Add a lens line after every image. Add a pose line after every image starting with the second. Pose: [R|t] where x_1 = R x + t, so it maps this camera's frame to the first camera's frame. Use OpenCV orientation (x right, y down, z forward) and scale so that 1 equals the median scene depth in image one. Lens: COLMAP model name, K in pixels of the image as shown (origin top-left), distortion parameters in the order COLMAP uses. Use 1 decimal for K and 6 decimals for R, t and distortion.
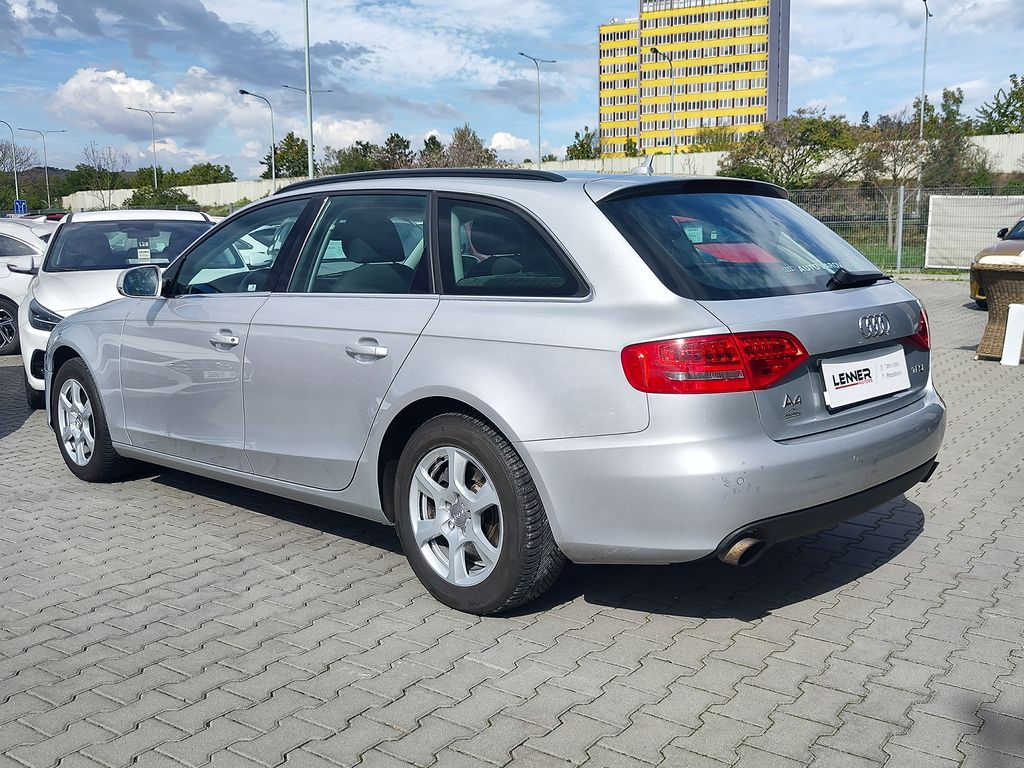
lens RADIAL K [[1052.6, 0, 532.1], [0, 1052.6, 386.6], [0, 0, 1]] dist [-0.008332, 0.033871]
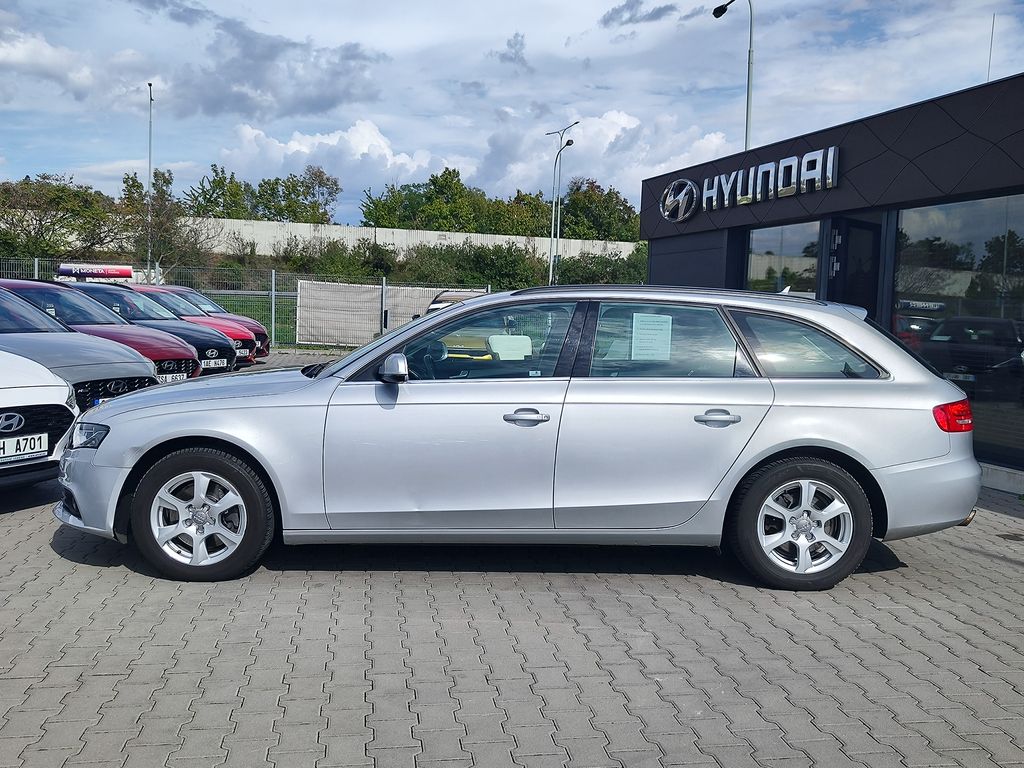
lens RADIAL K [[1066.2, 0, 512.5], [0, 1066.2, 406.3], [0, 0, 1]] dist [0.002484, -0.034983]
pose [[0.702267, -0.030234, 0.711271, -0.121603], [0.063626, 0.997765, -0.020409, -0.003651], [-0.709064, 0.059587, 0.702622, 0.018472]]
